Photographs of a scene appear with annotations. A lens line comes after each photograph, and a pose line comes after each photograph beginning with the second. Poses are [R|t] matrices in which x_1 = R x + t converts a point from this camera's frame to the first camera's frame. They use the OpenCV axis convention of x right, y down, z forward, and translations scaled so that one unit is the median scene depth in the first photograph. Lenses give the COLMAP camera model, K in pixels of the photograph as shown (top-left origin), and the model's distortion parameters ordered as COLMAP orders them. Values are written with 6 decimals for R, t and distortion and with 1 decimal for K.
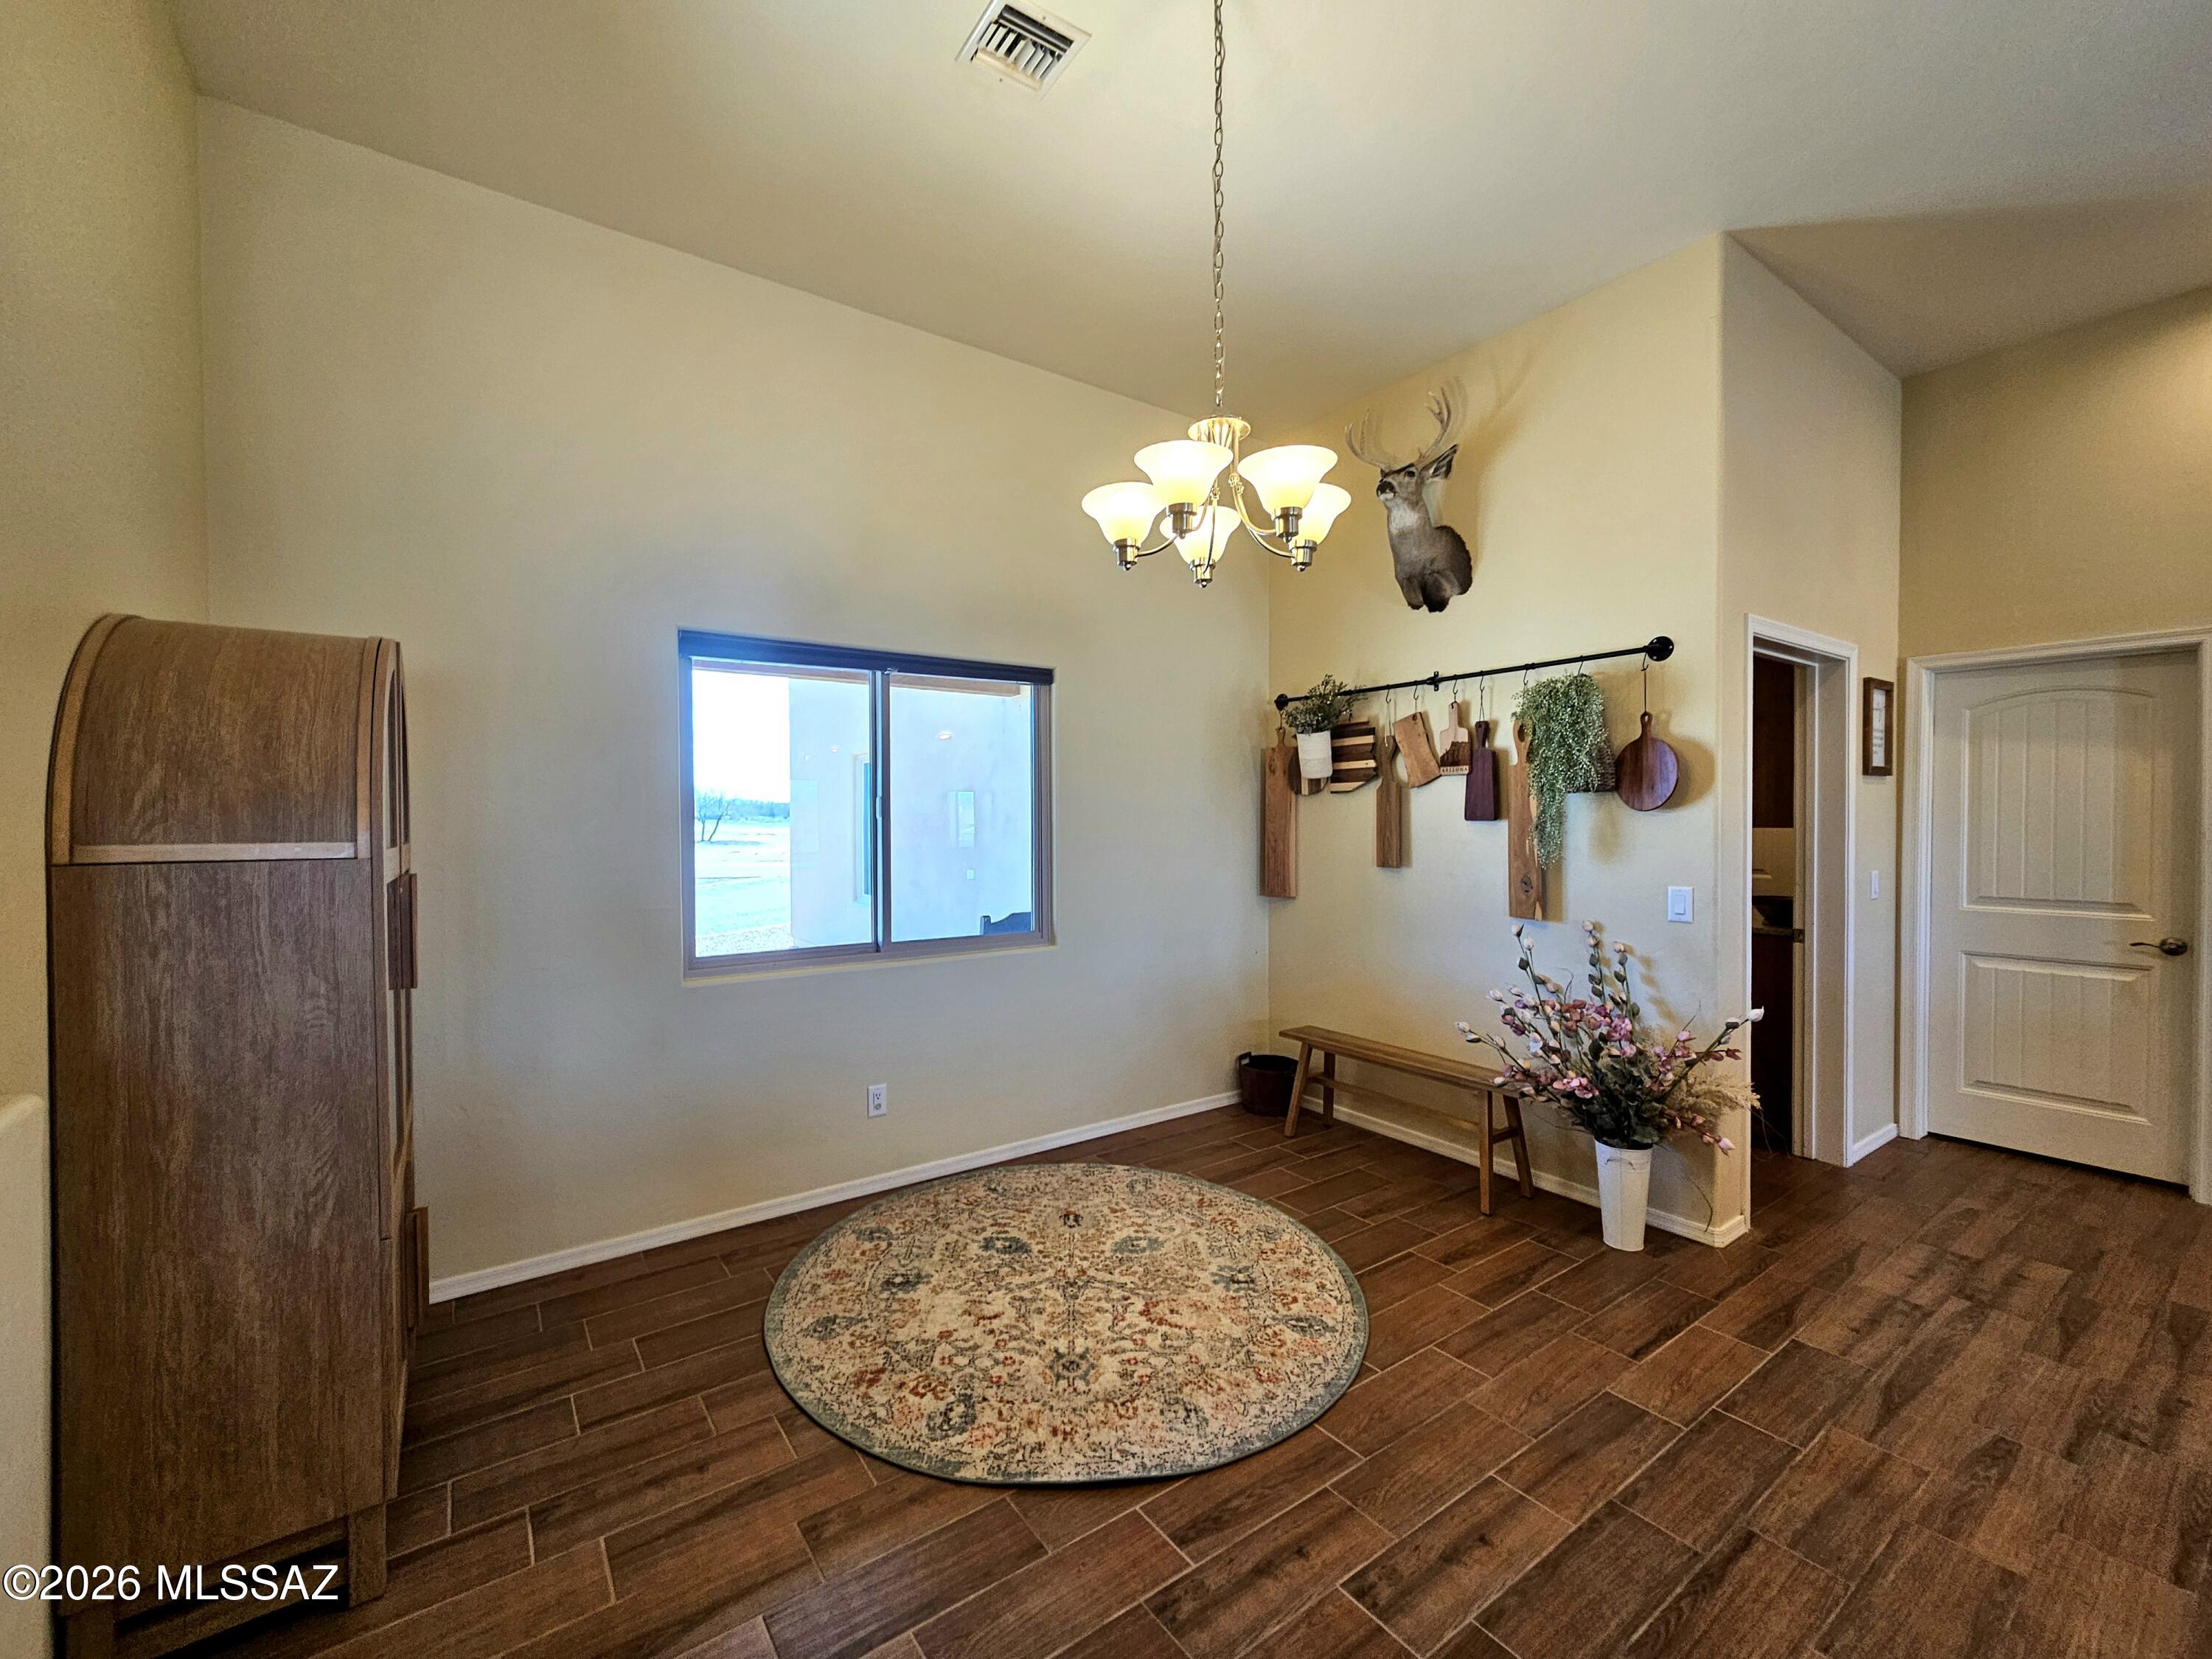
lens RADIAL K [[913.6, 0, 1085.4], [0, 913.6, 837.1], [0, 0, 1]] dist [0.001814, -0.000674]
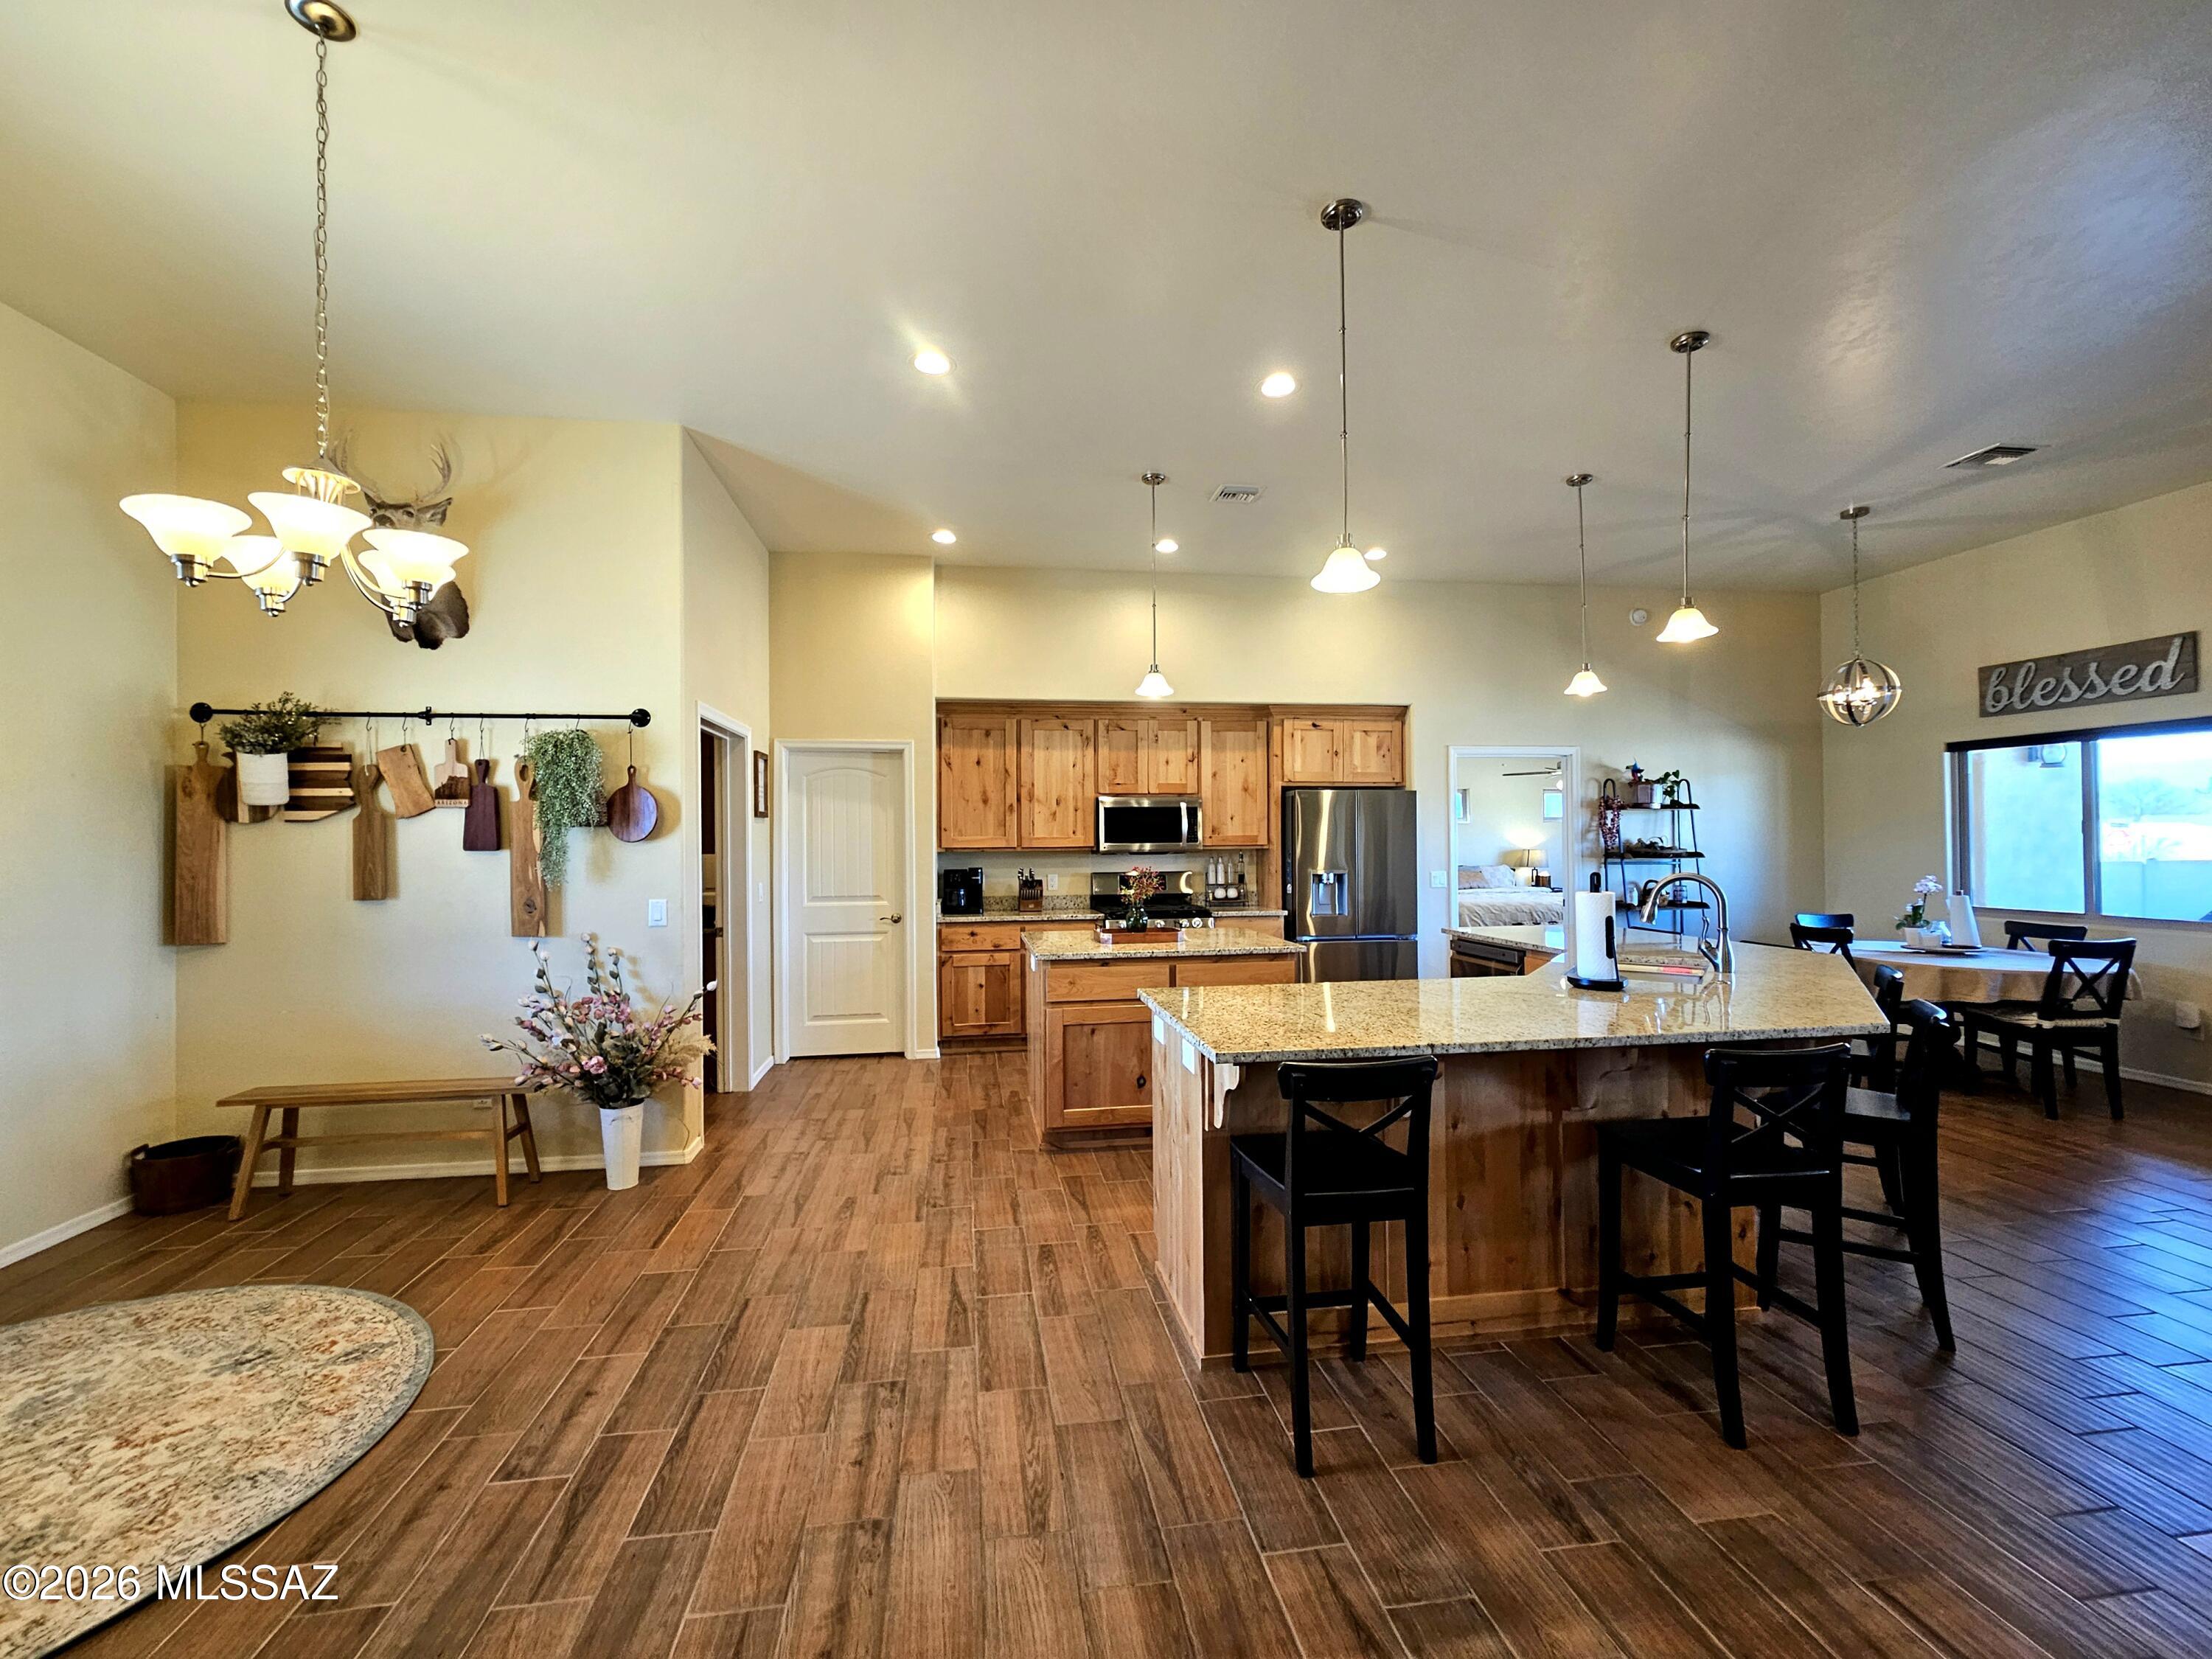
lens RADIAL K [[913.9, 0, 1092.7], [0, 913.9, 833.1], [0, 0, 1]] dist [0.000803, 0.000812]
pose [[0.448931, 0.007995, 0.893531, -0.233696], [0.023949, 0.999493, -0.020976, 0.001113], [-0.893246, 0.030815, 0.448512, -0.148122]]
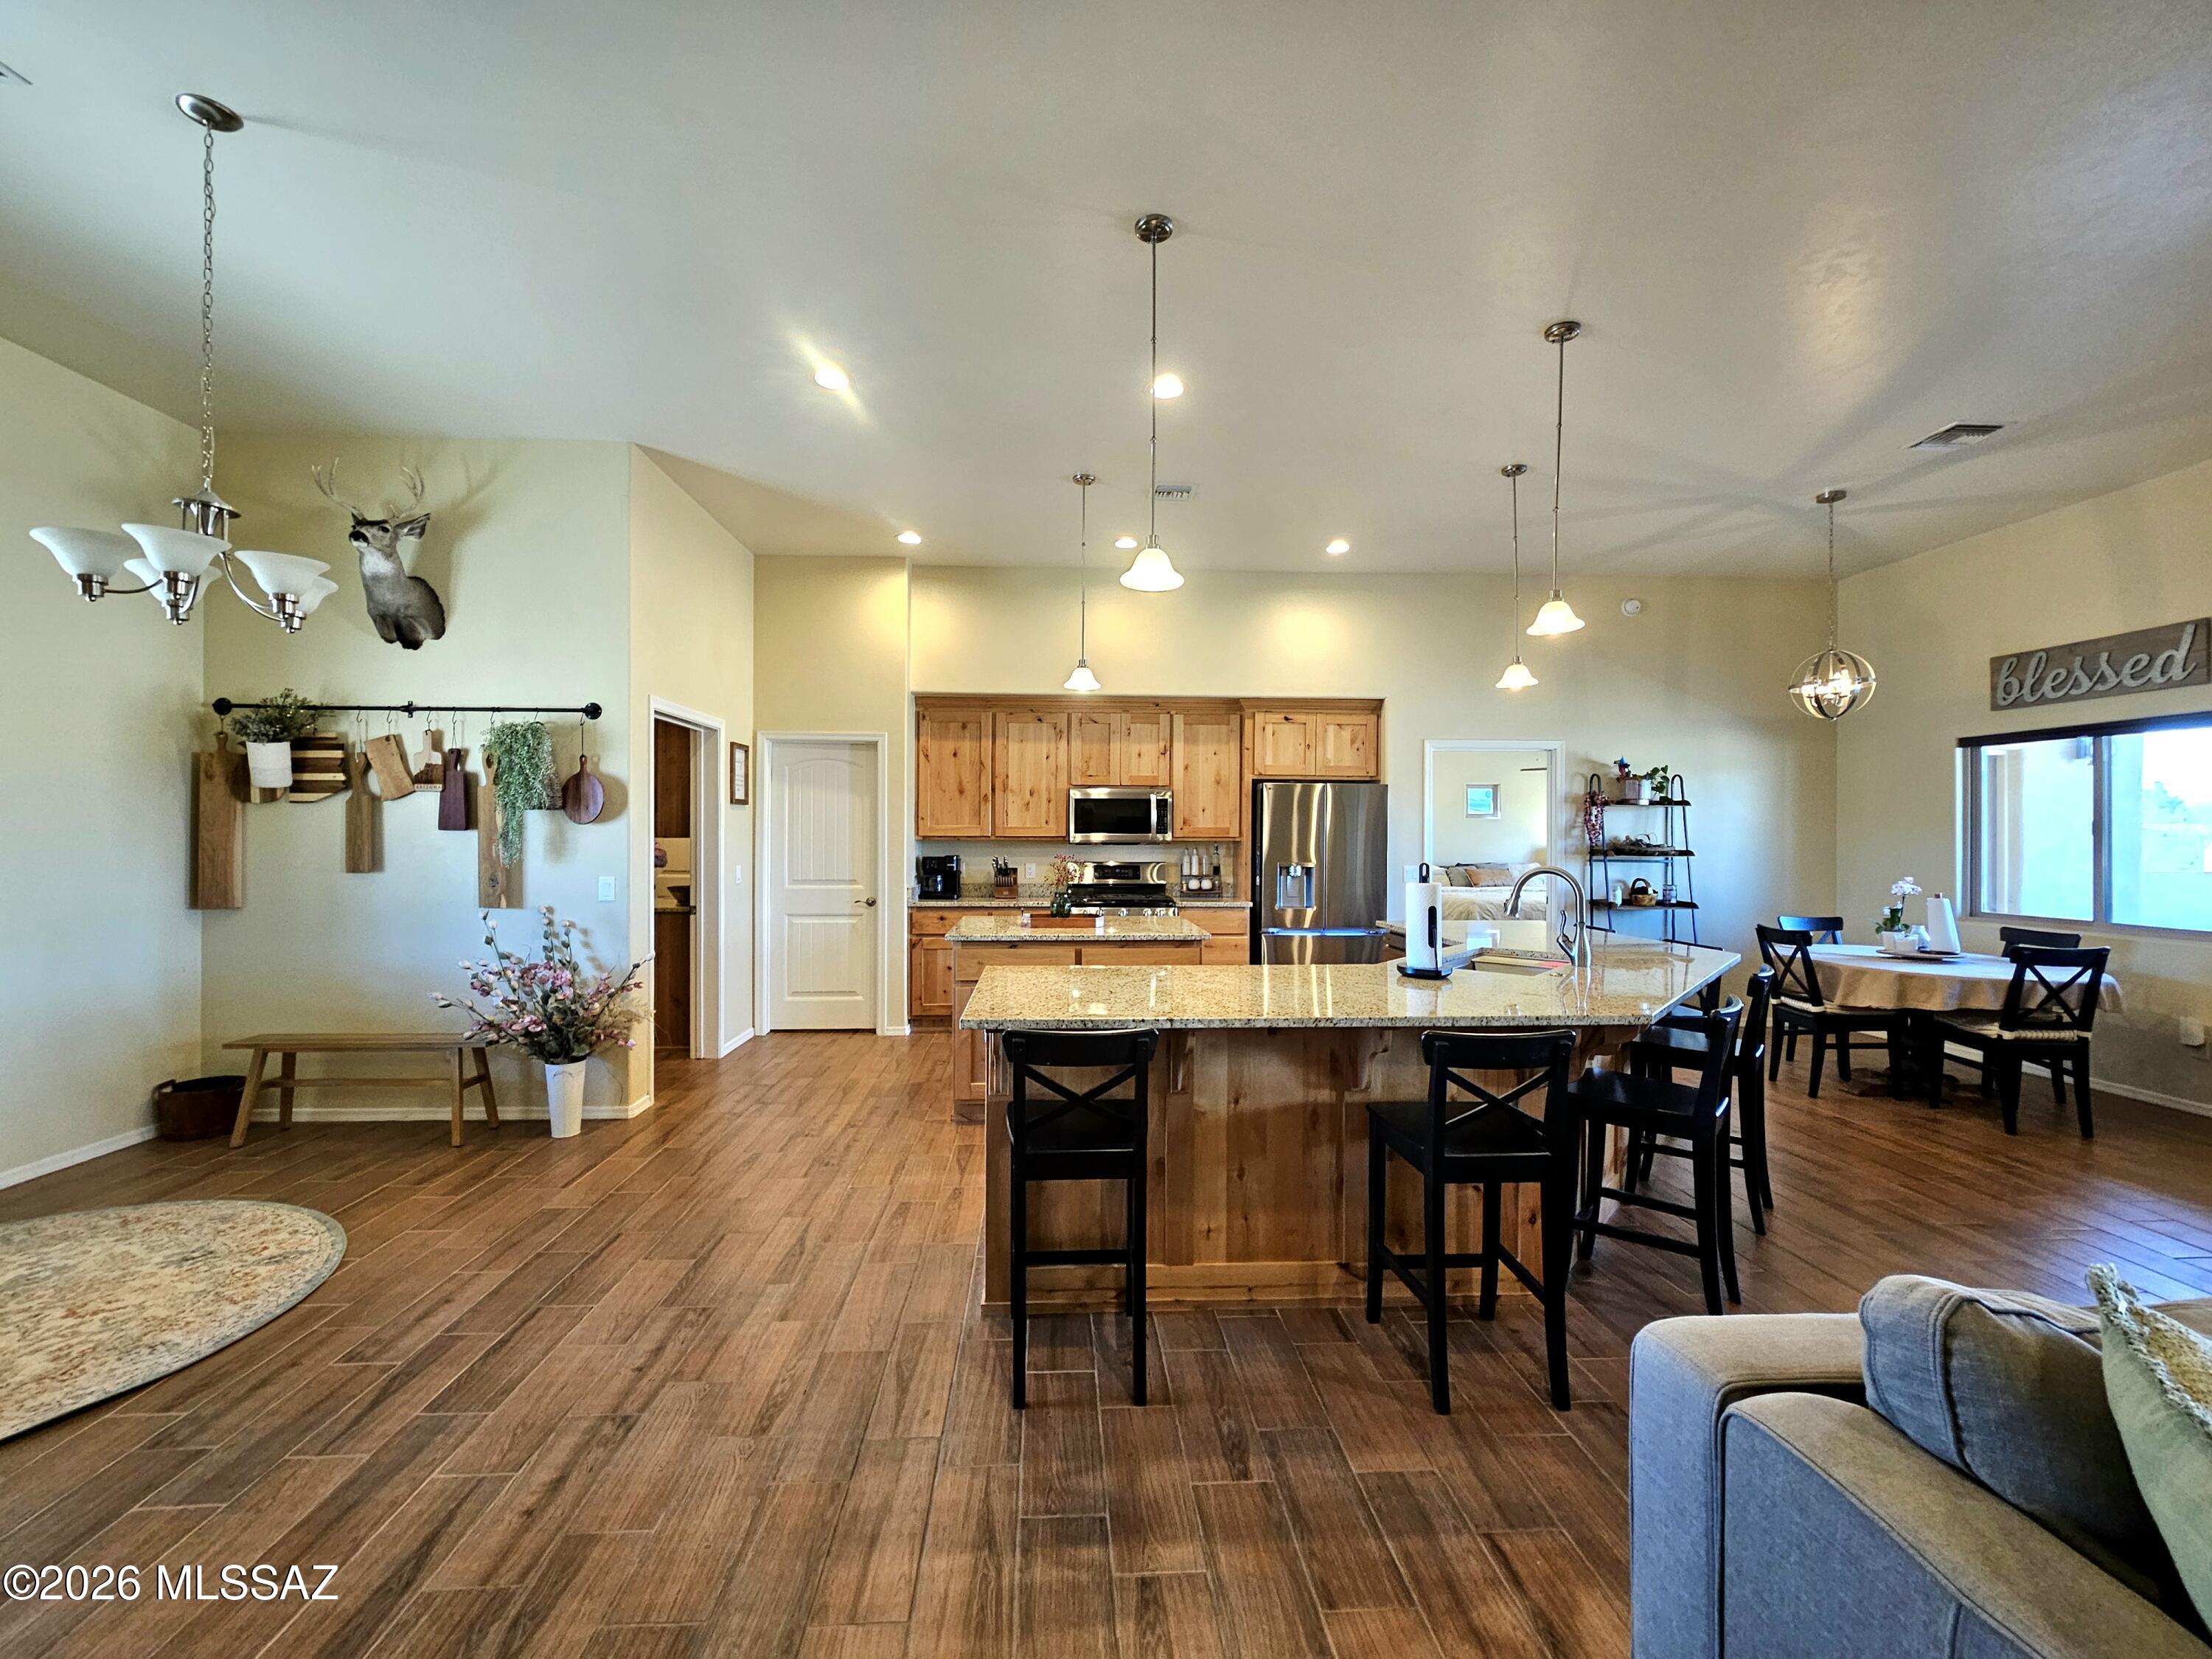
lens RADIAL K [[913.9, 0, 1092.7], [0, 913.9, 833.1], [0, 0, 1]] dist [0.000803, 0.000812]
pose [[0.531783, 0.008221, 0.846841, -0.157255], [0.009708, 0.999828, -0.015803, 0.014384], [-0.846825, 0.016625, 0.531611, -0.398415]]
